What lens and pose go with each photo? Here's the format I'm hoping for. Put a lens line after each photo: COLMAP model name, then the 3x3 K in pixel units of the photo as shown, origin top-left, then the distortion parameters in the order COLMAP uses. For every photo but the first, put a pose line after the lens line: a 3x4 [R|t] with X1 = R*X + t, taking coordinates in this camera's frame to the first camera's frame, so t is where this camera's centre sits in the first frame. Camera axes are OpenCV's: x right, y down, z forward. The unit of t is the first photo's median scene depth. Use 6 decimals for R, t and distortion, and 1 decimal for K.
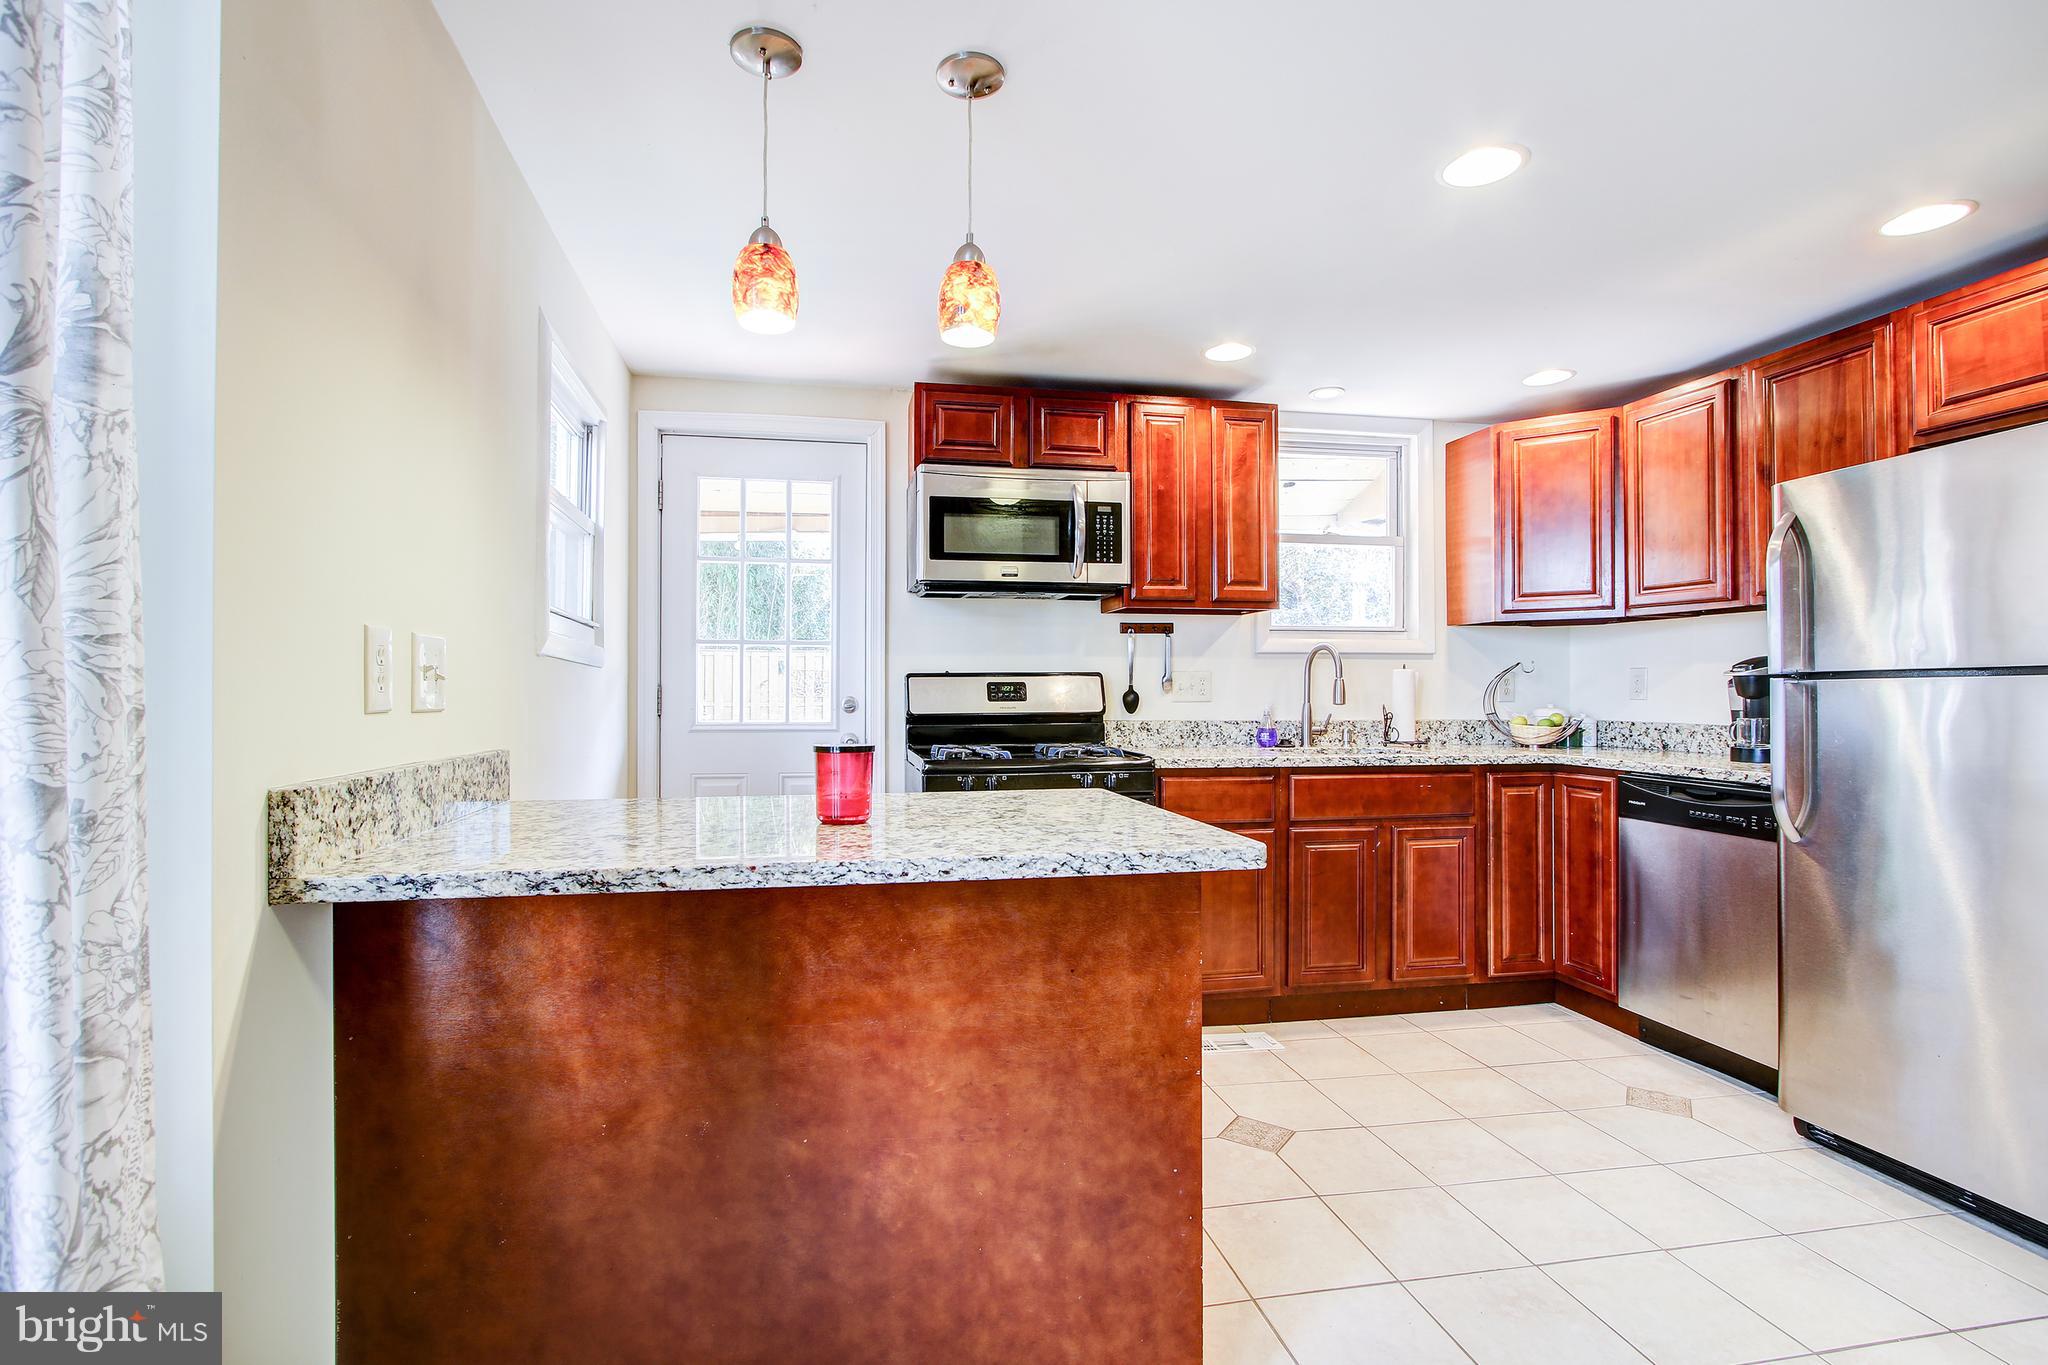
lens RADIAL K [[1012.2, 0, 1013.7], [0, 1012.2, 677.9], [0, 0, 1]] dist [-0.015467, 0.000967]
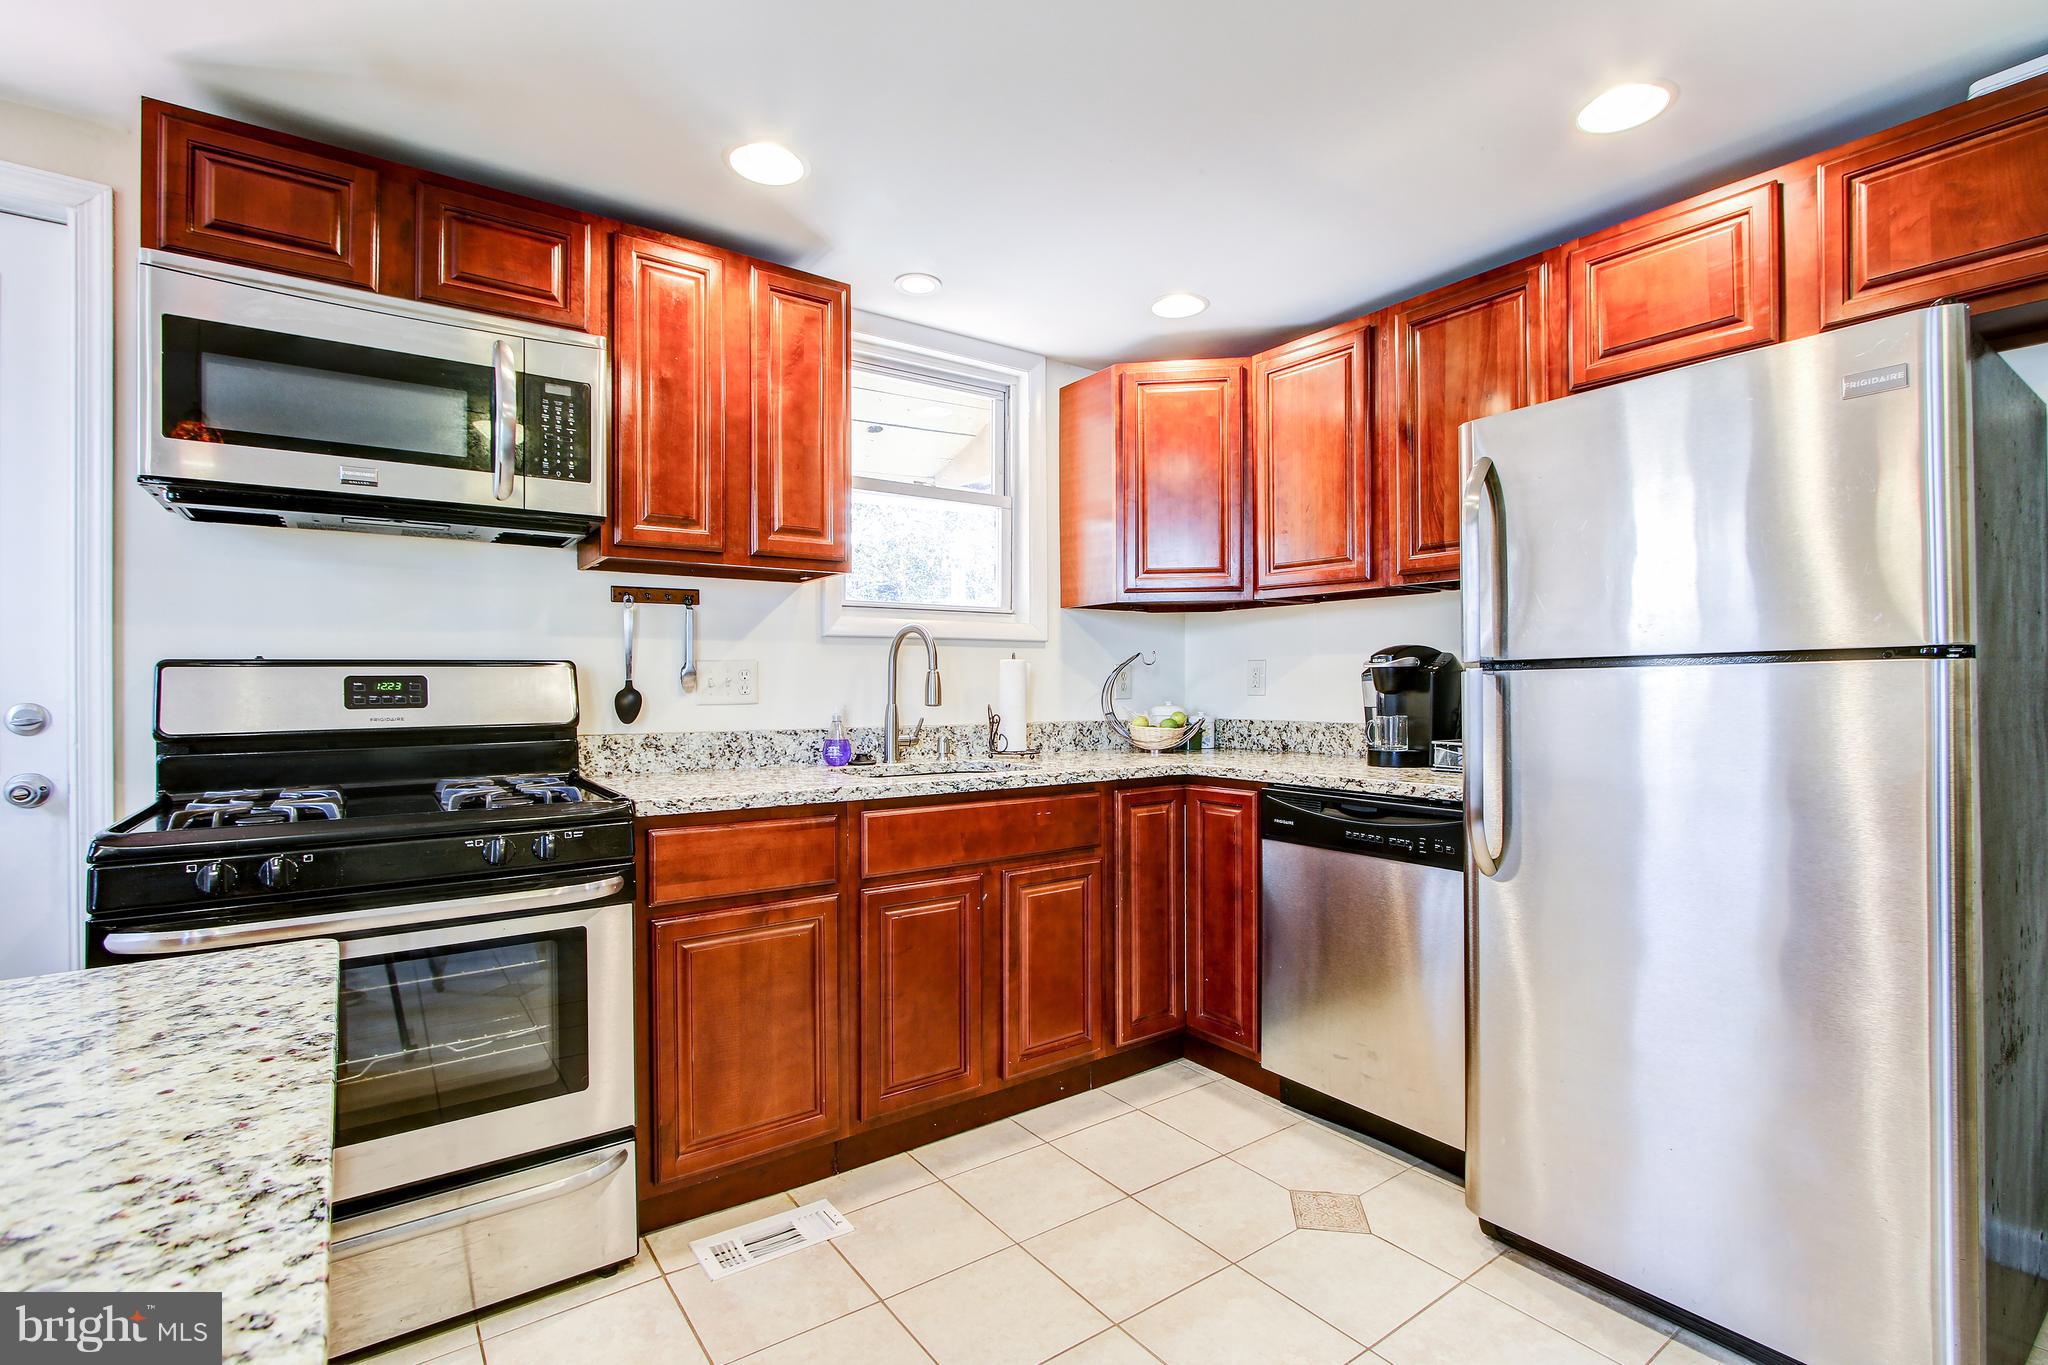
lens RADIAL K [[958.6, 0, 1089.5], [0, 958.6, 684.3], [0, 0, 1]] dist [-0.014307, 0.000286]
pose [[0.893854, -0.004166, 0.448339, 0.114869], [0.000157, 0.999960, 0.008980, 0.004468], [-0.448358, -0.007956, 0.893819, 0.336226]]
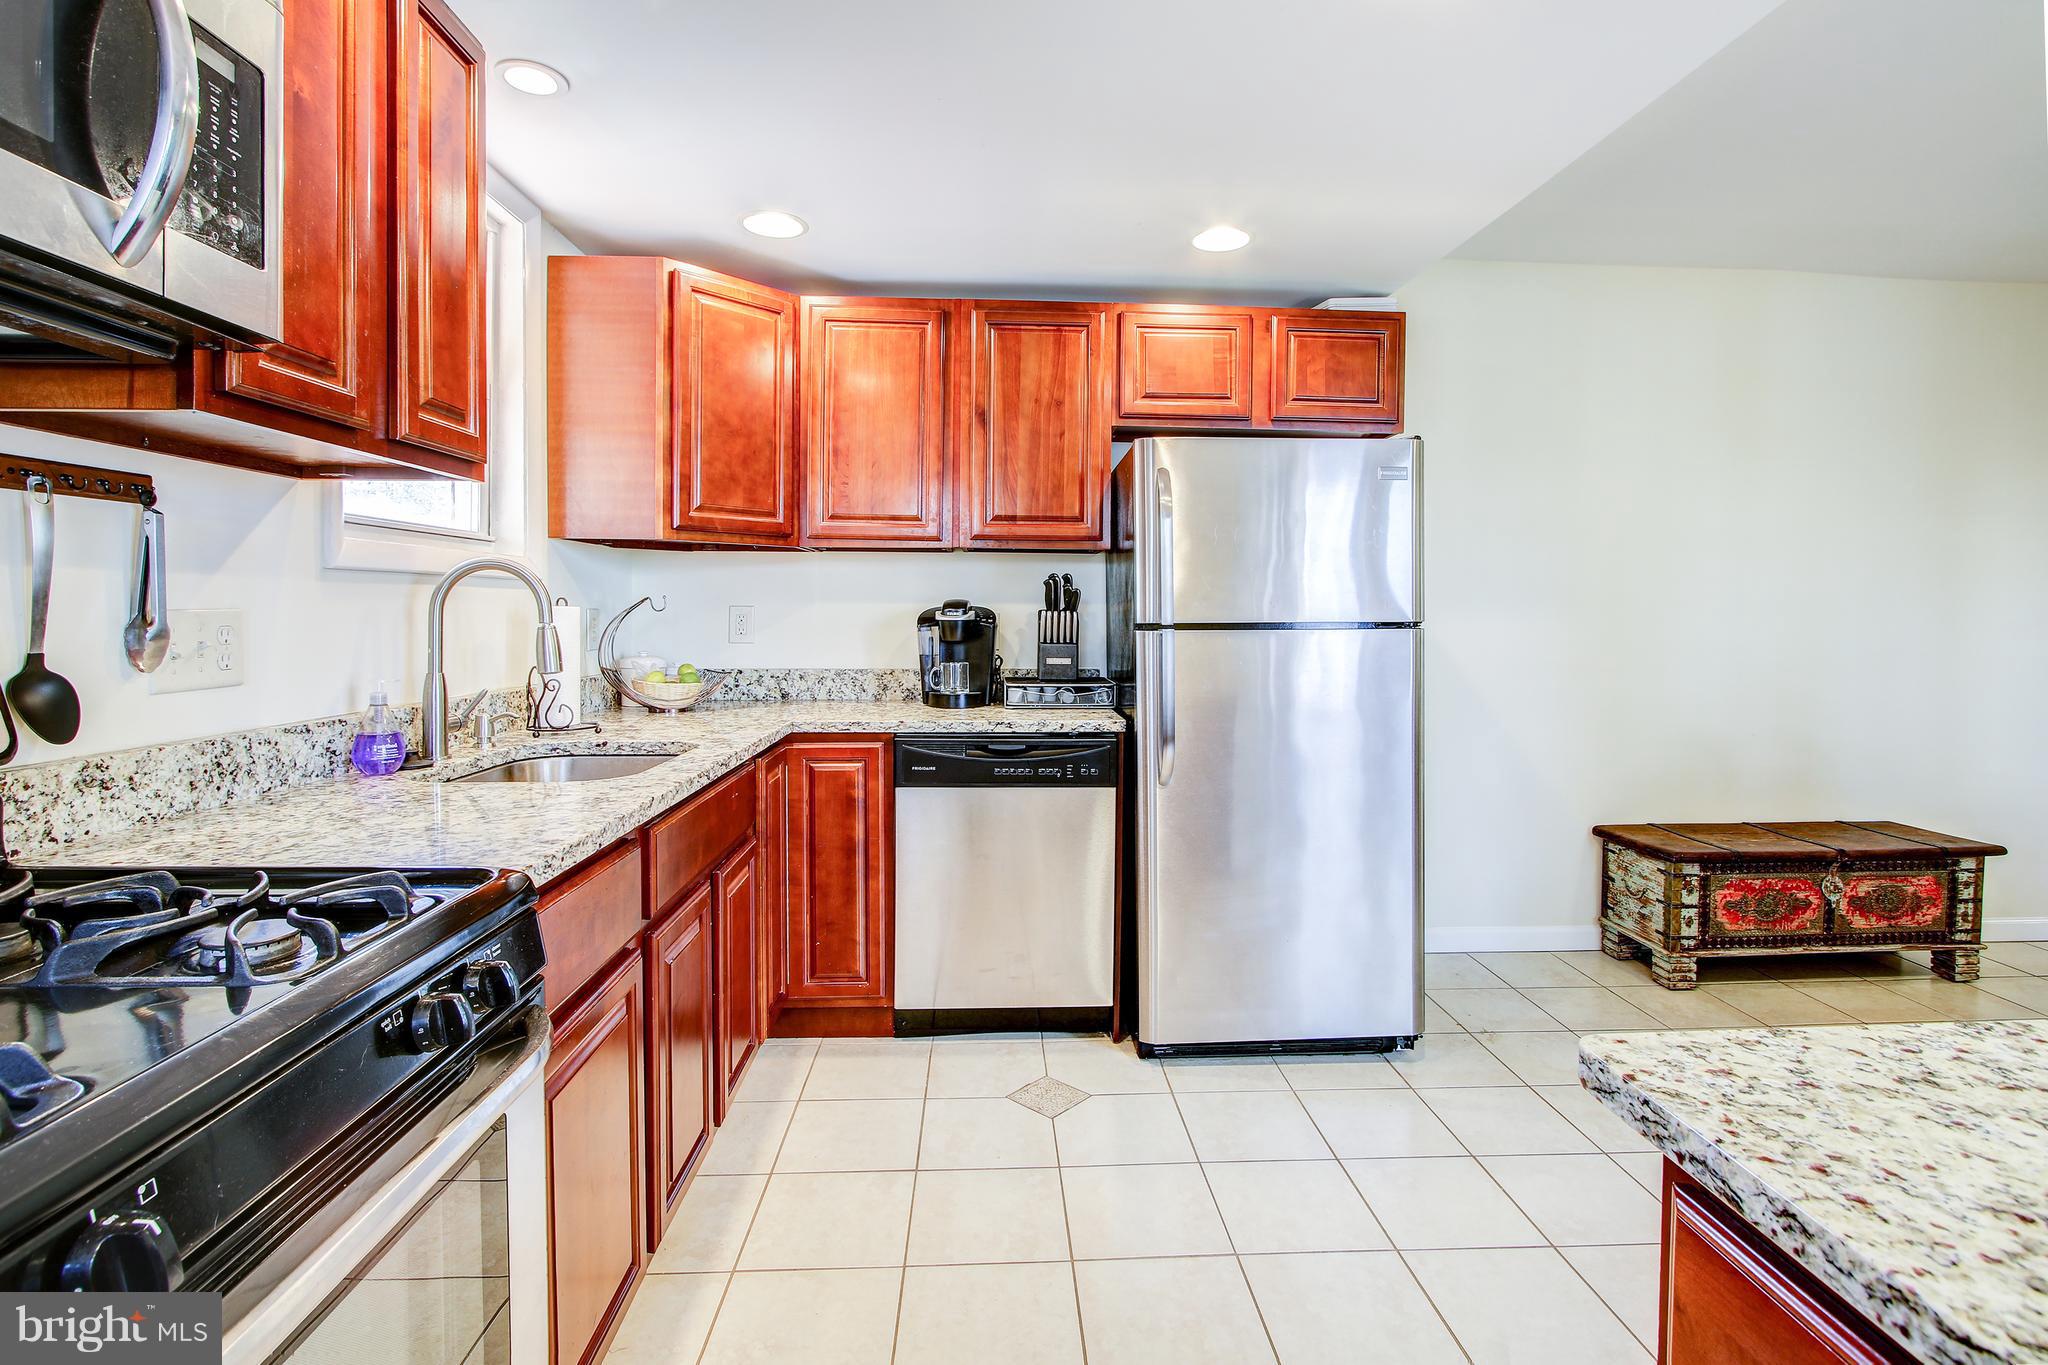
lens RADIAL K [[926.8, 0, 1059.0], [0, 926.8, 625.3], [0, 0, 1]] dist [-0.012791, 0.000395]
pose [[0.131123, -0.015077, 0.991251, -0.137916], [-0.016808, 0.999707, 0.017429, -0.013178], [-0.991224, -0.018946, 0.130831, 0.705964]]
